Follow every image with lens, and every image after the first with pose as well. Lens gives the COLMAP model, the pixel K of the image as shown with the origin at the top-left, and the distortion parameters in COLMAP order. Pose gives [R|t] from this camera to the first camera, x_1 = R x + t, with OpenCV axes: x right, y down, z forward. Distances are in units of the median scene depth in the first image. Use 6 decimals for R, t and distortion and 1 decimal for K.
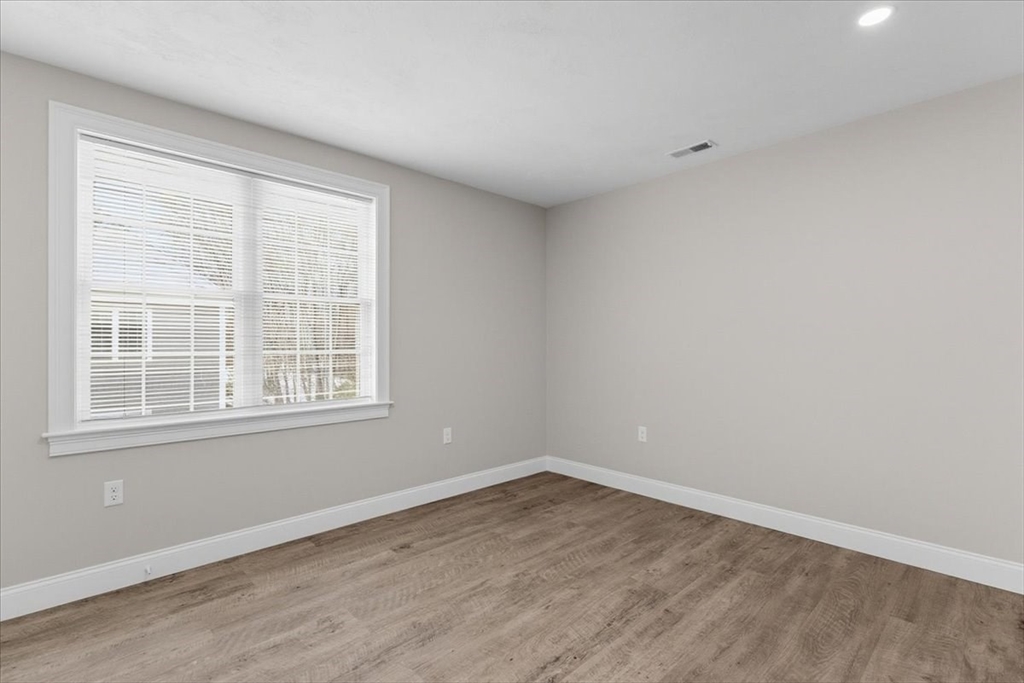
lens RADIAL K [[471.8, 0, 514.4], [0, 471.8, 359.4], [0, 0, 1]] dist [0.010070, -0.002466]
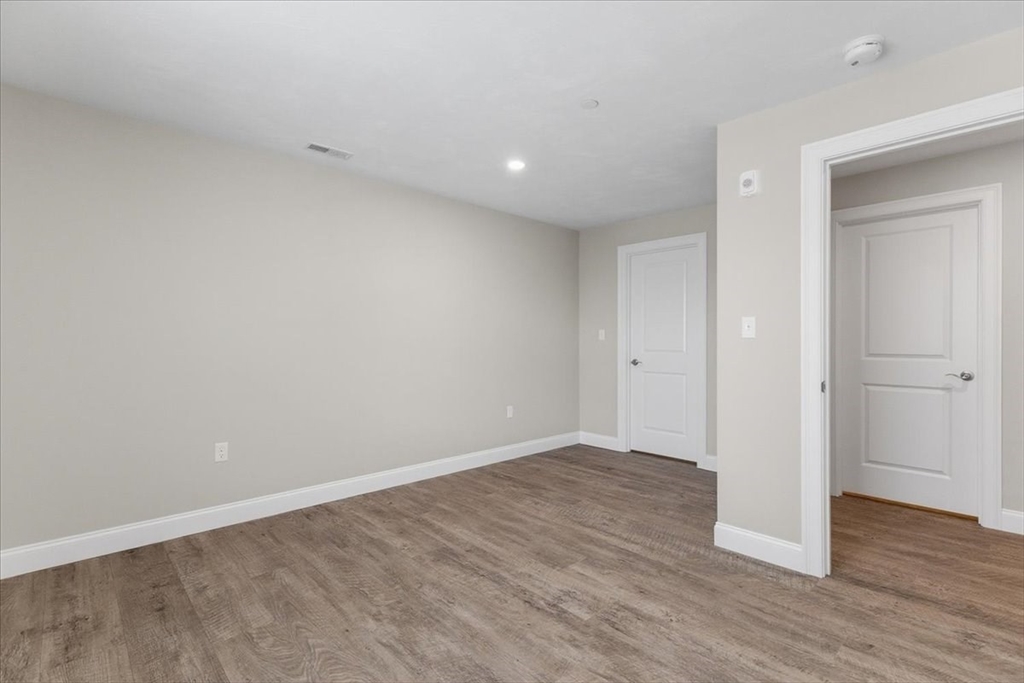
lens RADIAL K [[471.8, 0, 508.4], [0, 471.8, 341.2], [0, 0, 1]] dist [0.010070, -0.002466]
pose [[0.006727, 0.003773, 0.999970, -0.895946], [0.028273, 0.999592, -0.003962, -0.025858], [-0.999578, 0.028299, 0.006618, 0.811230]]
